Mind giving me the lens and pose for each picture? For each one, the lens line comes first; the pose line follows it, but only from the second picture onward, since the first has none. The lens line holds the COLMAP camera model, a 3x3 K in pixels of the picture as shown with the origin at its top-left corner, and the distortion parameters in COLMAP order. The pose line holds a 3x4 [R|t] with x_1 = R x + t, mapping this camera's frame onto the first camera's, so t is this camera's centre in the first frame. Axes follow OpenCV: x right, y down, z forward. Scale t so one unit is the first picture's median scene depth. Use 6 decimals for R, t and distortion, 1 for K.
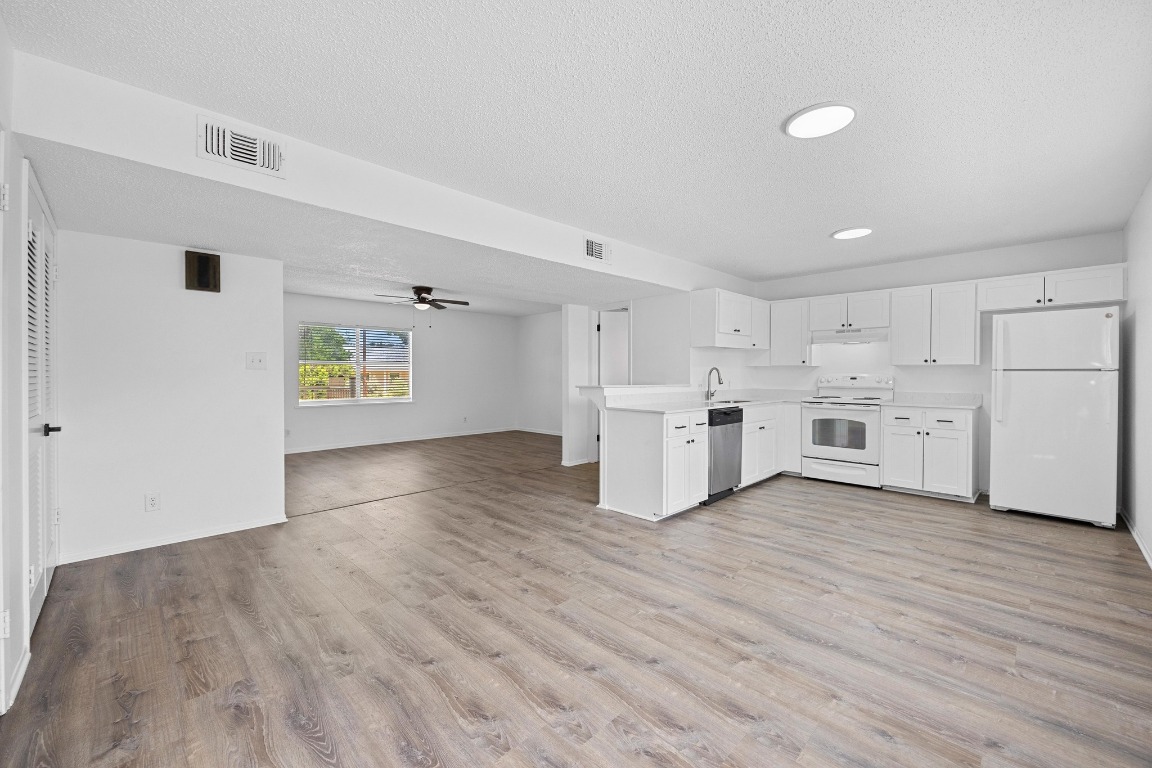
lens RADIAL K [[457.3, 0, 583.0], [0, 457.3, 380.4], [0, 0, 1]] dist [-0.002809, -0.000170]
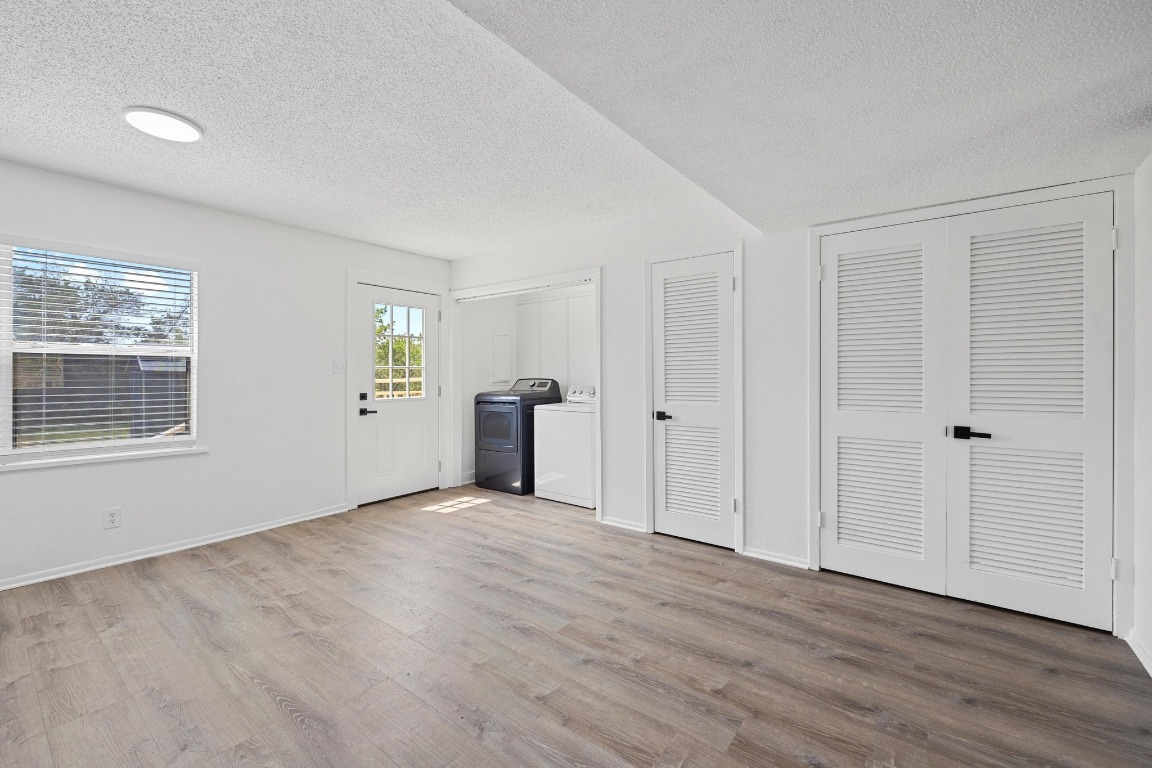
lens RADIAL K [[481.1, 0, 566.3], [0, 481.1, 376.2], [0, 0, 1]] dist [-0.007607, 0.001234]
pose [[-0.993390, 0.003632, -0.114733, -0.144890], [0.001529, 0.999829, 0.018416, -0.021546], [0.114780, 0.018119, -0.993226, 1.279676]]
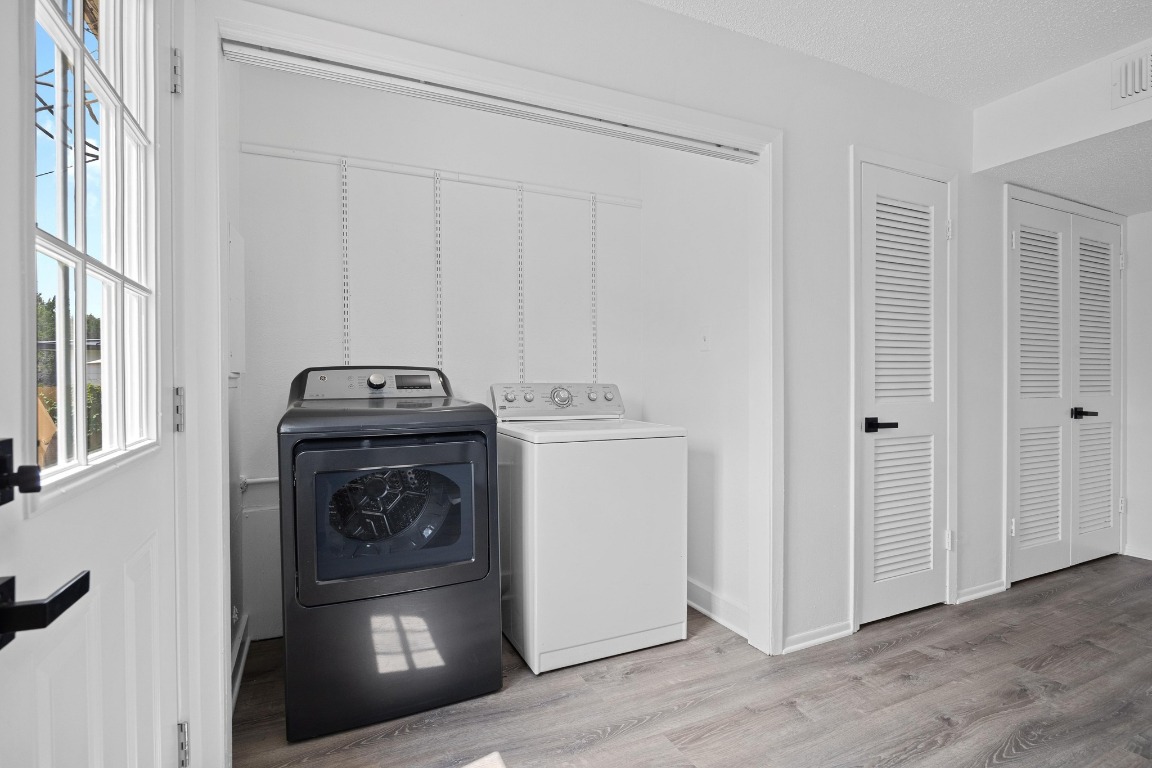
lens RADIAL K [[557.9, 0, 571.1], [0, 557.9, 390.2], [0, 0, 1]] dist [-0.014759, 0.000544]
pose [[-0.349226, 0.012113, -0.936960, 0.301524], [-0.006164, 0.999865, 0.015224, 0.028338], [0.937018, 0.011092, -0.349104, 0.221421]]
